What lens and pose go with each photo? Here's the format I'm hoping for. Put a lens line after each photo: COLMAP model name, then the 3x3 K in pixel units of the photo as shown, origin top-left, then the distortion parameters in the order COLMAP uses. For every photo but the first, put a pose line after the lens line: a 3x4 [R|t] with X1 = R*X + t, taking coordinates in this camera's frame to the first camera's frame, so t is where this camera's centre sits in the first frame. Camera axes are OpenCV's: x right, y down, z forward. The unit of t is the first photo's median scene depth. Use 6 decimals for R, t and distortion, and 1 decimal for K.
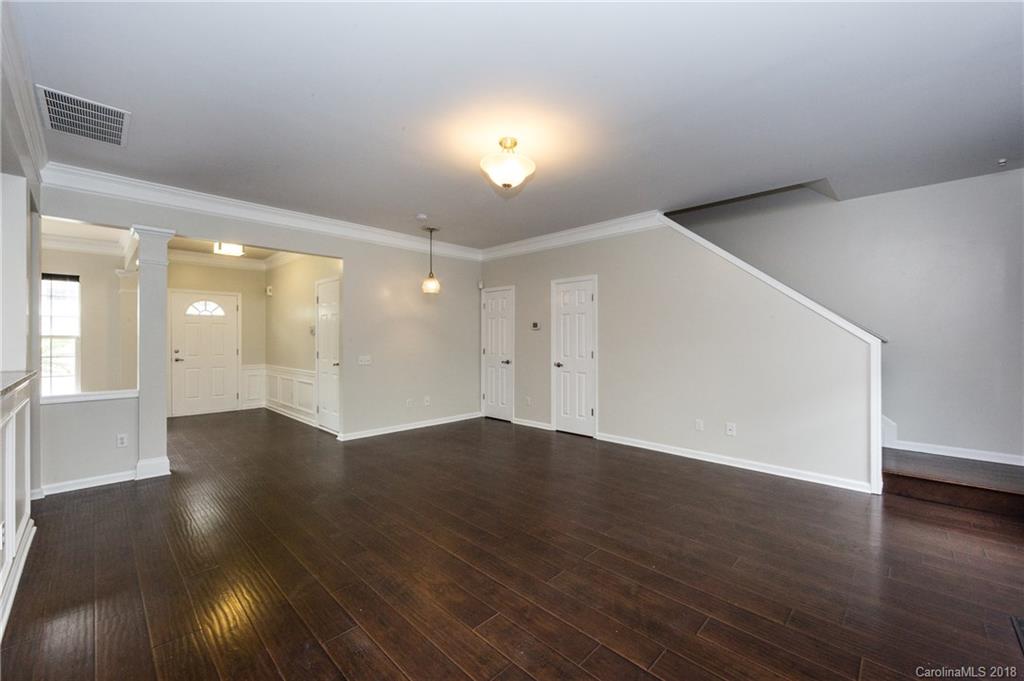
lens RADIAL K [[414.4, 0, 513.0], [0, 414.4, 335.2], [0, 0, 1]] dist [0.000521, -0.000499]
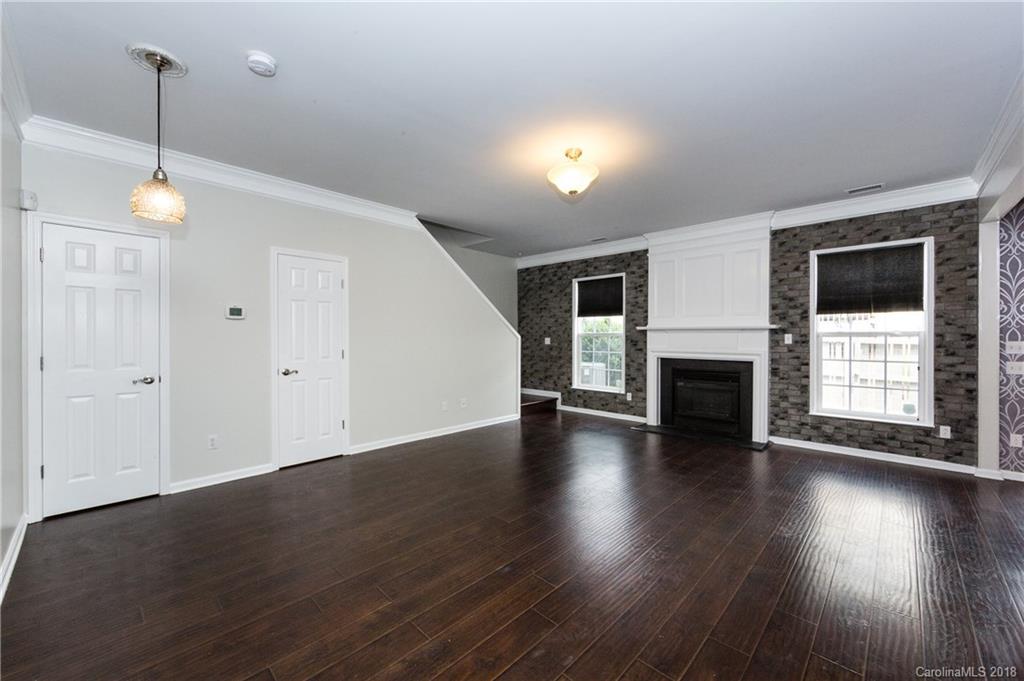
lens RADIAL K [[414.4, 0, 504.6], [0, 414.4, 340.9], [0, 0, 1]] dist [0.000521, -0.000499]
pose [[0.023855, -0.002569, 0.999712, -0.590384], [-0.005385, 0.999982, 0.002698, 0.015179], [-0.999701, -0.005448, 0.023840, 0.630070]]
